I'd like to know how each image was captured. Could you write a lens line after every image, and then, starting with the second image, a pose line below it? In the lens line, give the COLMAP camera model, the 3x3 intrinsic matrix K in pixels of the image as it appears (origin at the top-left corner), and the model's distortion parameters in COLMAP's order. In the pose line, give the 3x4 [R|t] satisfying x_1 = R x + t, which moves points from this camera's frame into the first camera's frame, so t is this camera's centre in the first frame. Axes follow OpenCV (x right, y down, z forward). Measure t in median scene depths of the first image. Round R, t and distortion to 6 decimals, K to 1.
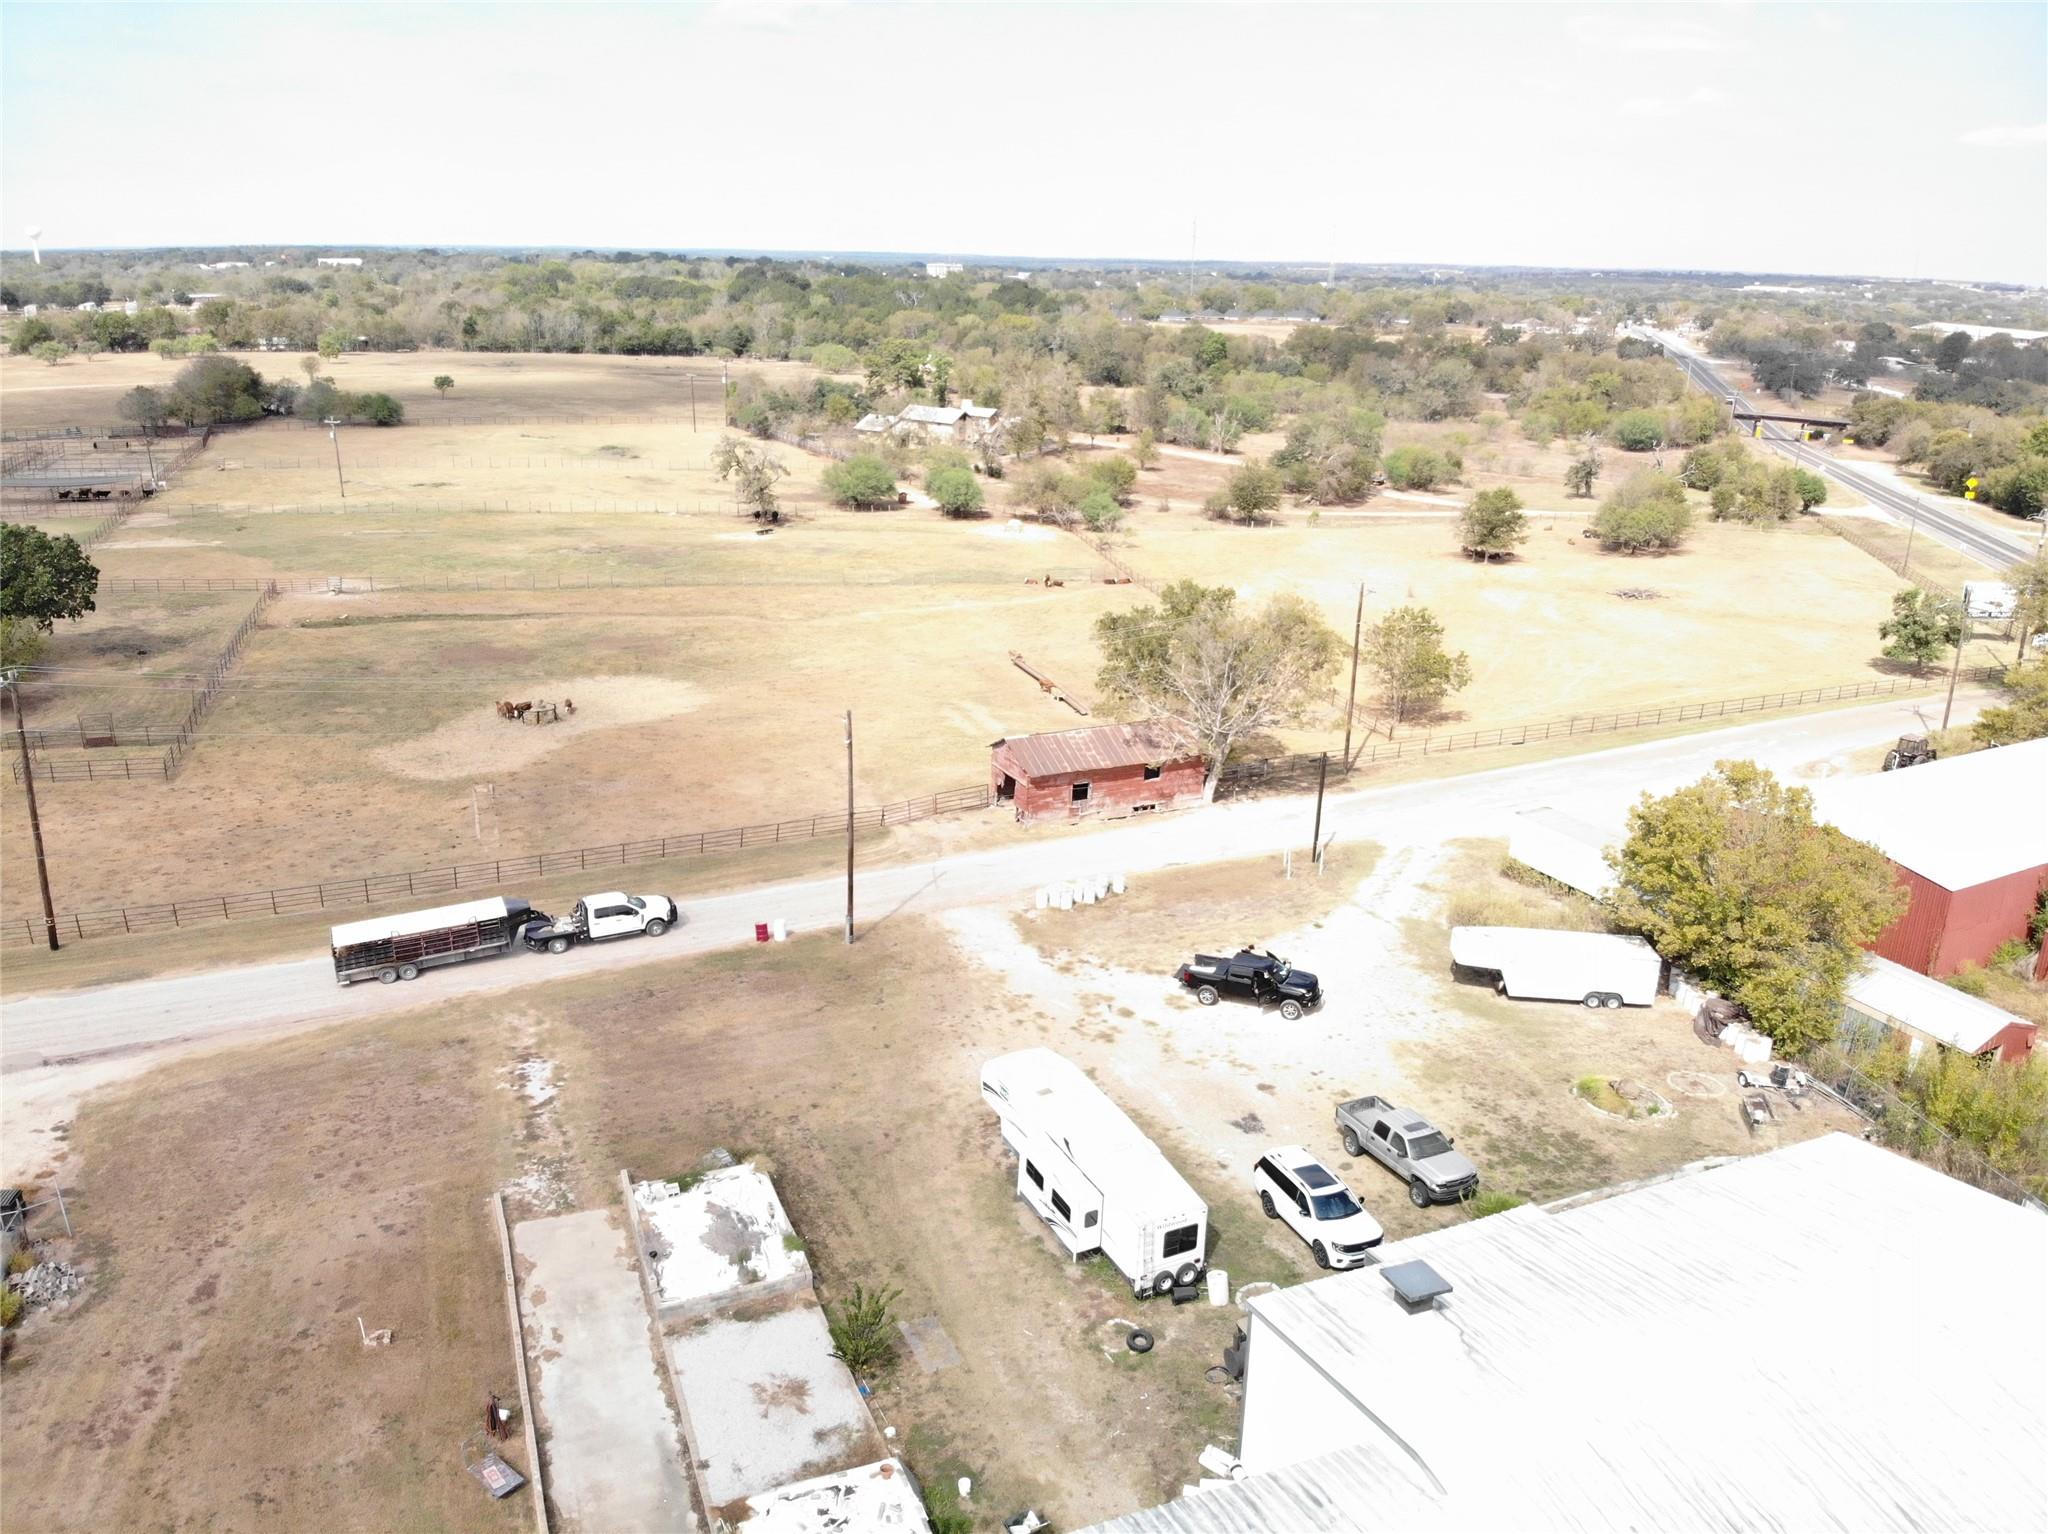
lens RADIAL K [[1496.9, 0, 1017.8], [0, 1496.9, 759.2], [0, 0, 1]] dist [0.079375, -0.209422]
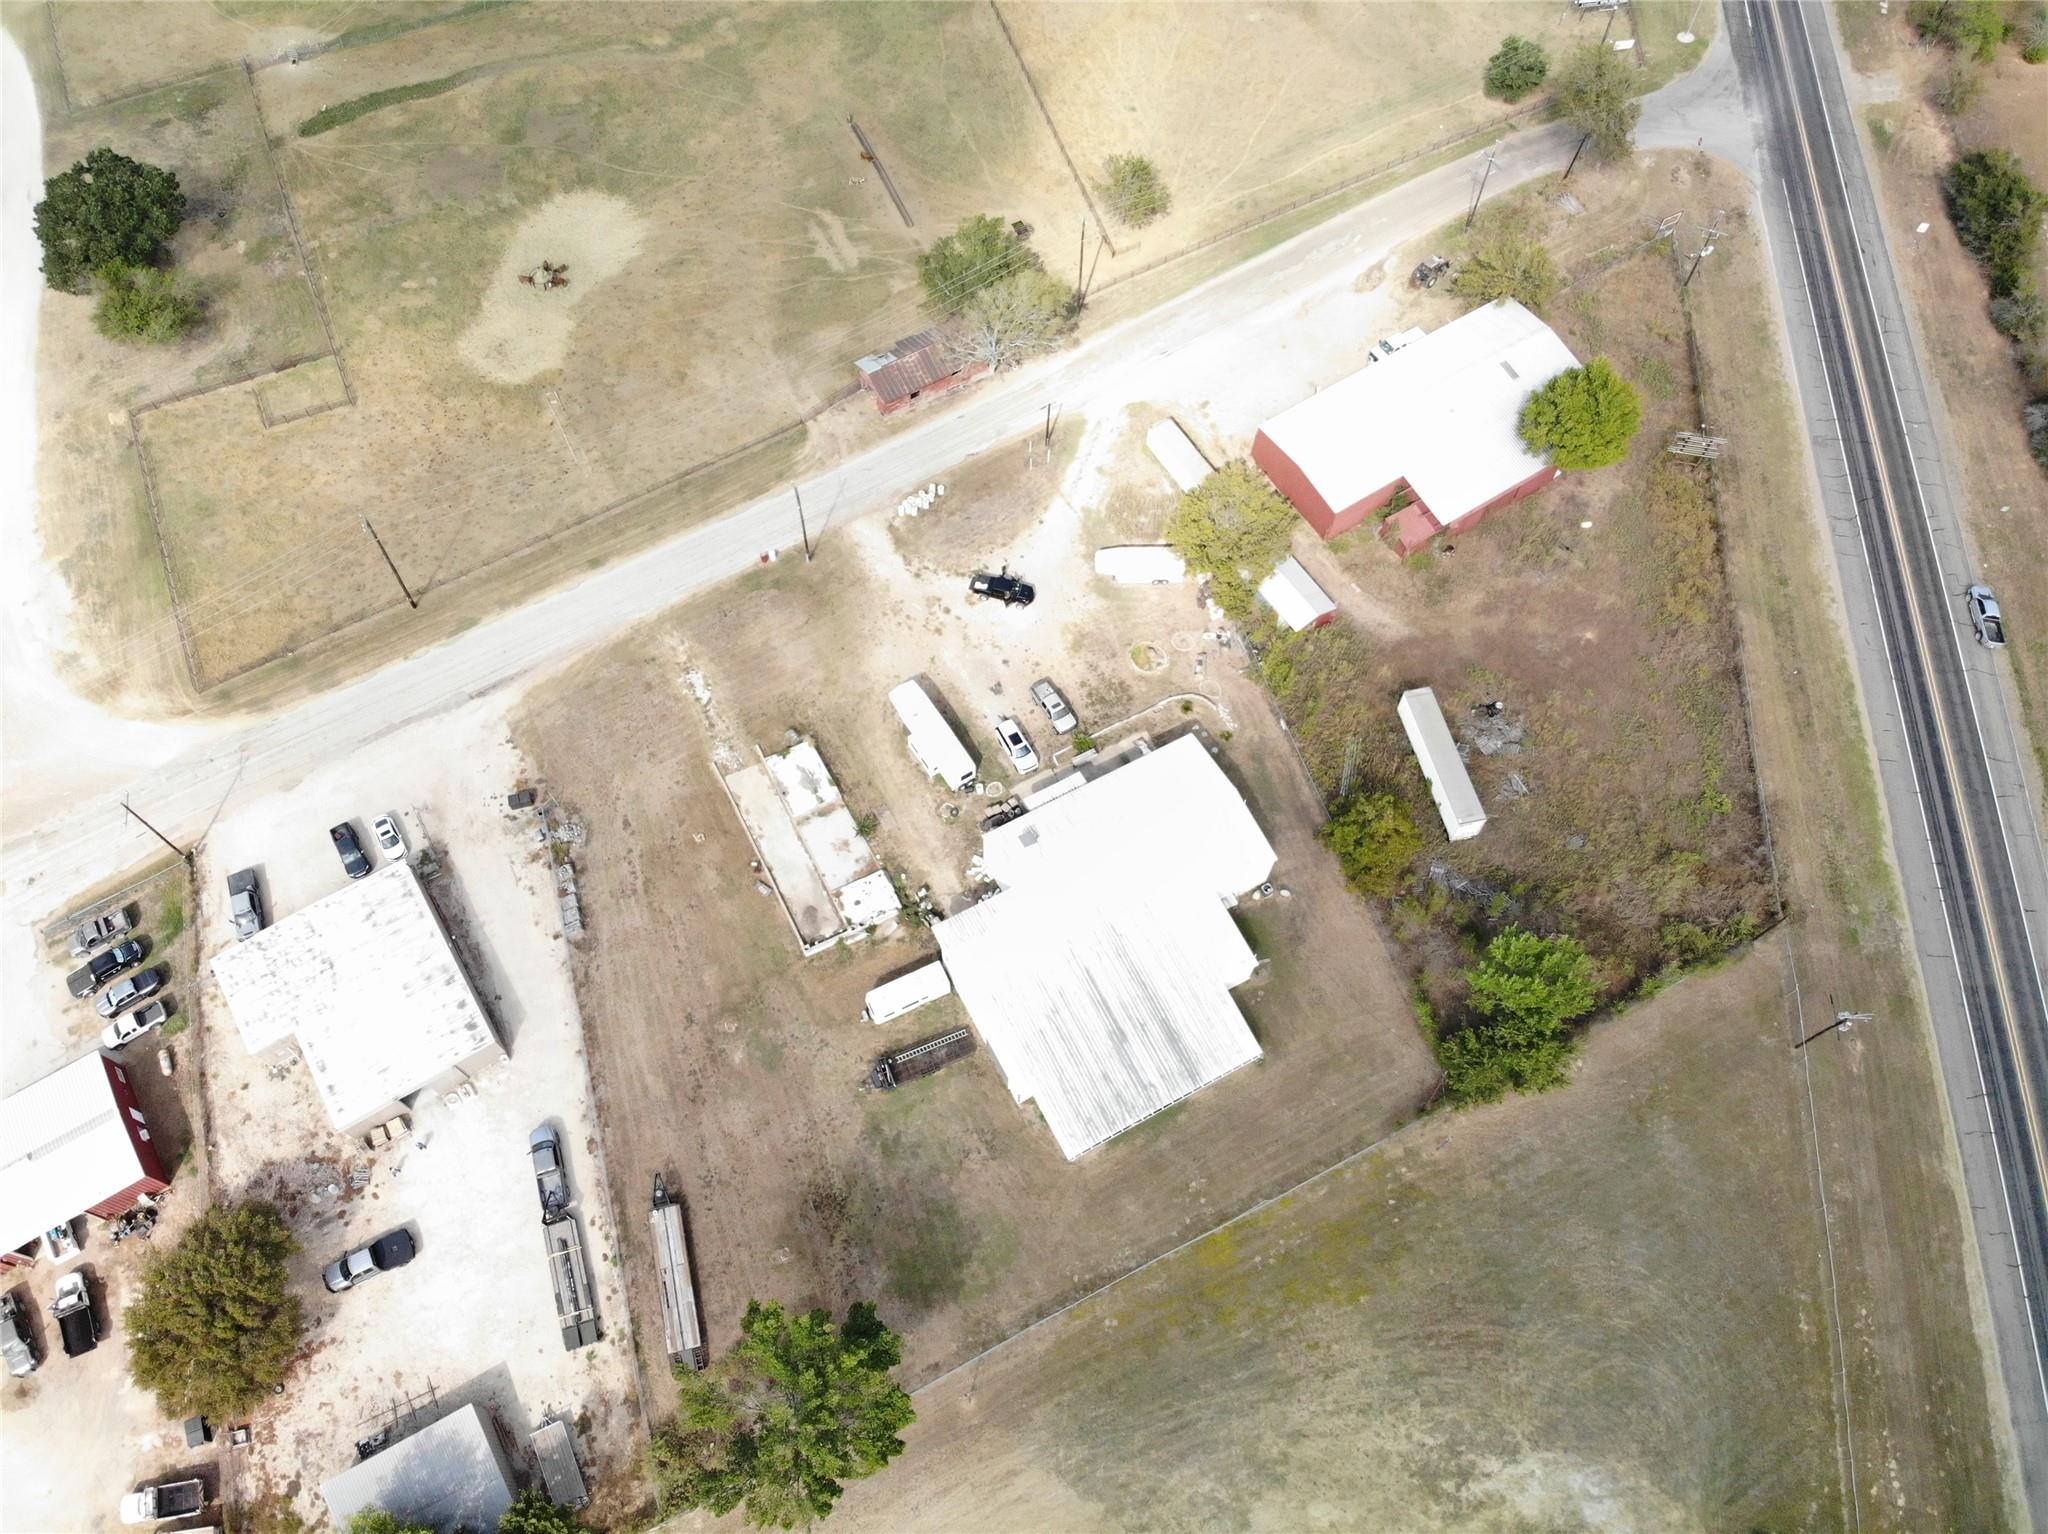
lens RADIAL K [[1466.6, 0, 1018.5], [0, 1466.6, 786.9], [0, 0, 1]] dist [0.130236, -0.286266]
pose [[0.994416, -0.095911, 0.044012, 0.057603], [0.035711, 0.698311, 0.714903, -1.198162], [-0.099301, -0.709340, 0.697837, -0.708500]]
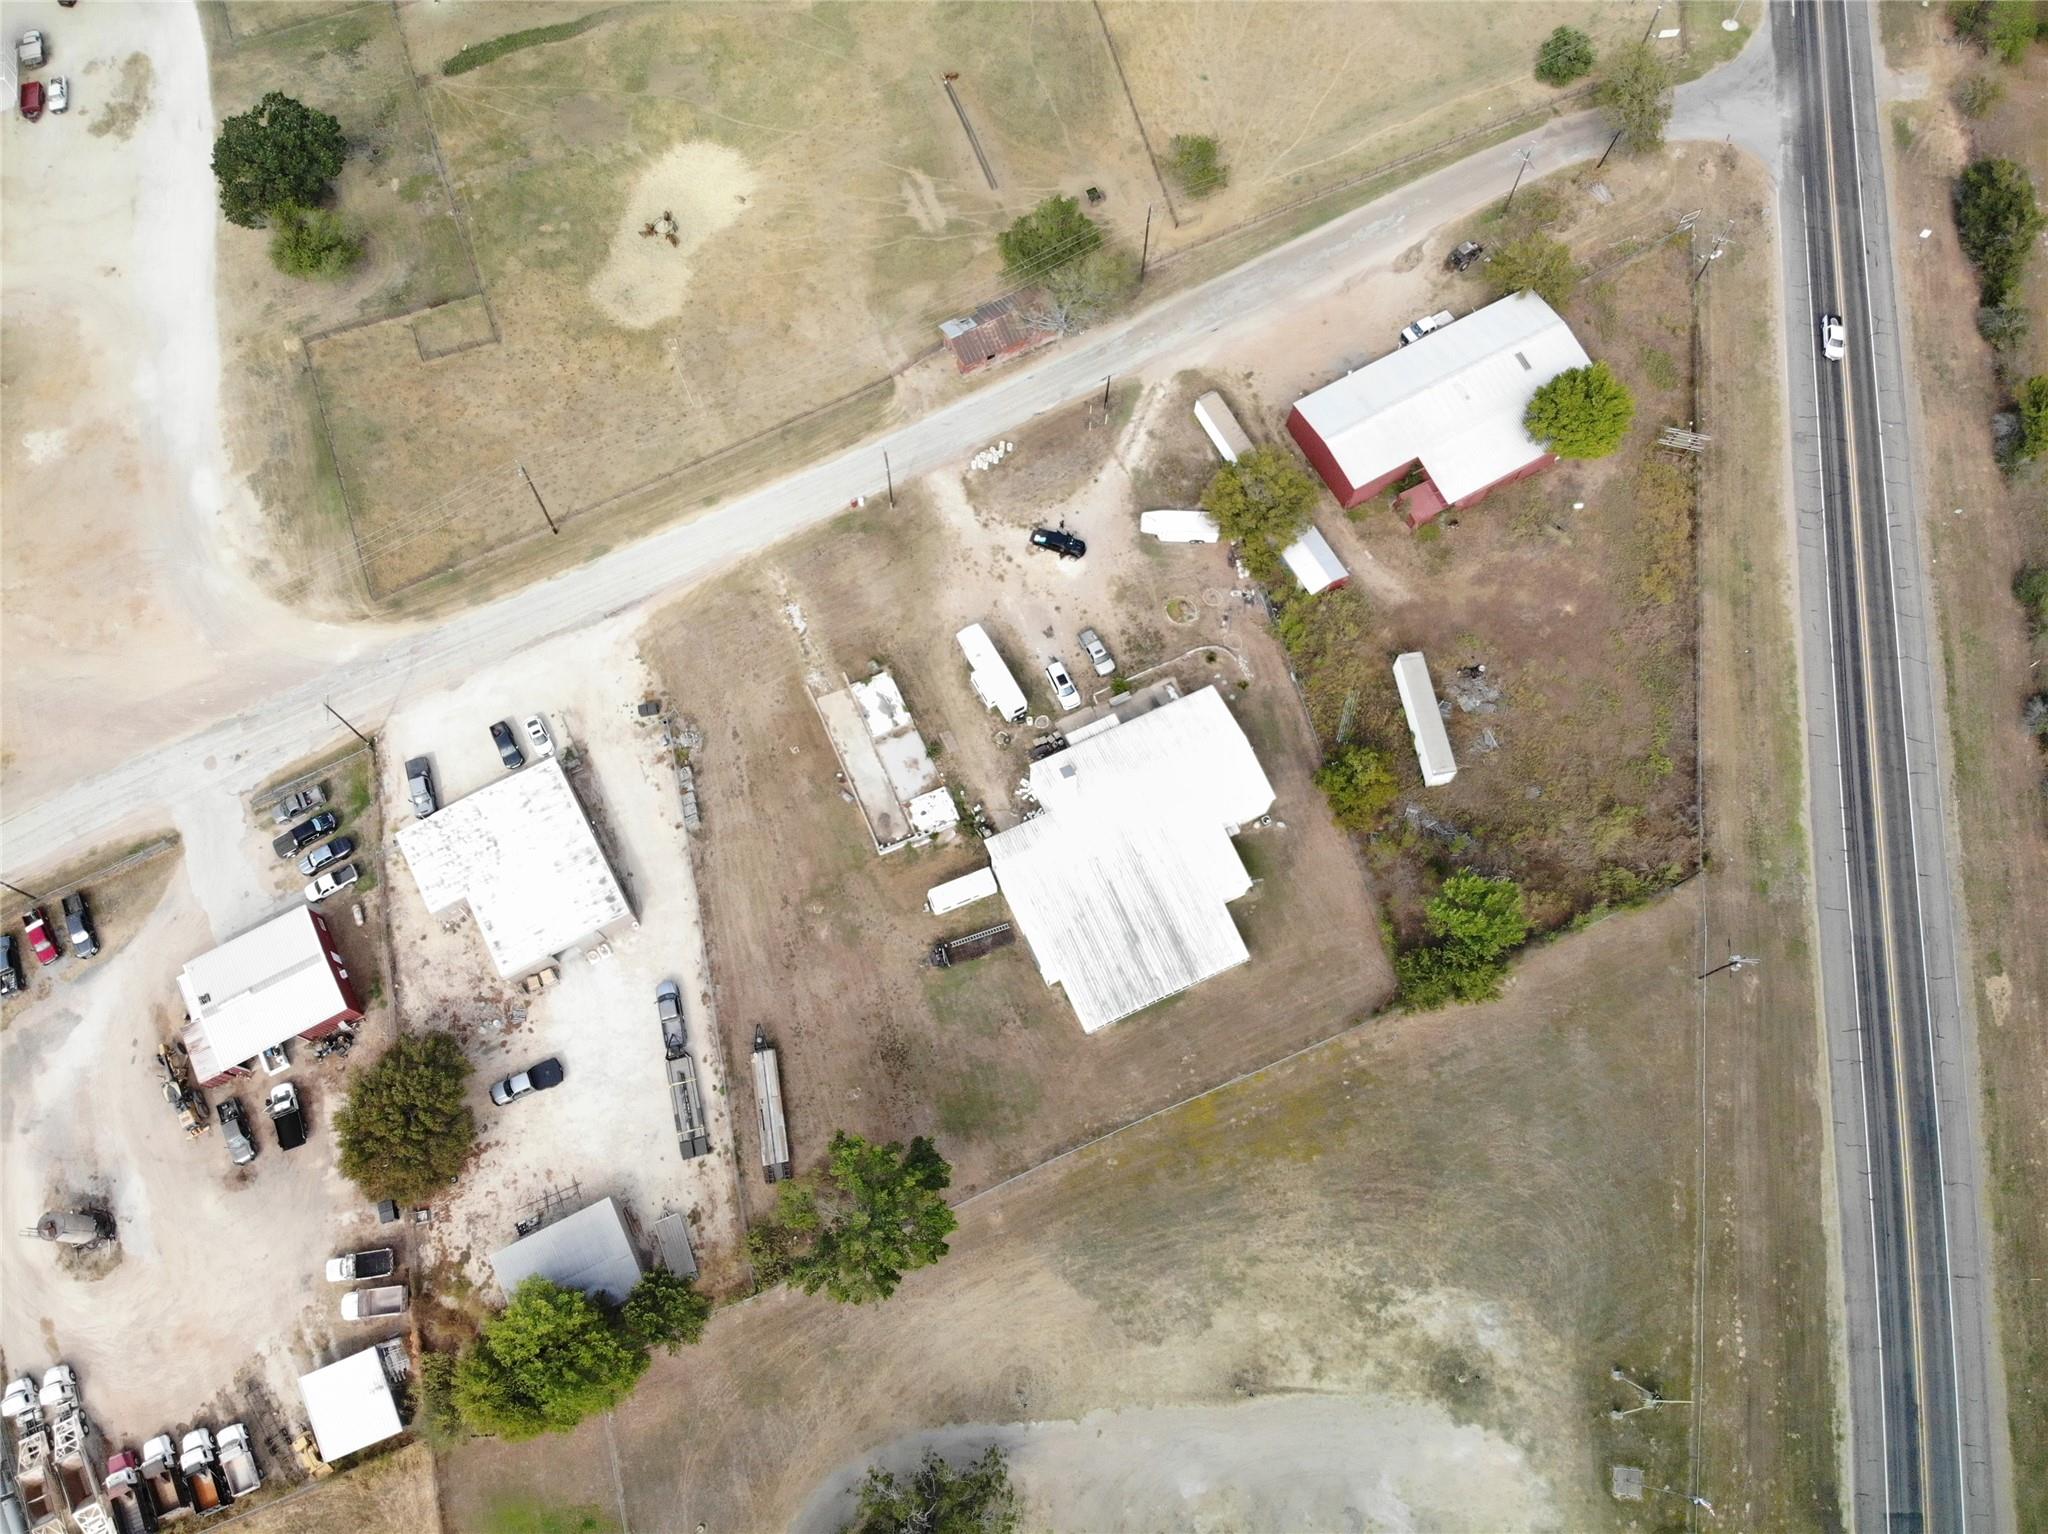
lens RADIAL K [[1503.2, 0, 1012.0], [0, 1503.2, 777.1], [0, 0, 1]] dist [0.142568, -0.329834]
pose [[0.998952, -0.045757, 0.001112, 0.057205], [0.027460, 0.618601, 0.785225, -1.623088], [-0.036617, -0.784372, 0.619209, -0.884321]]
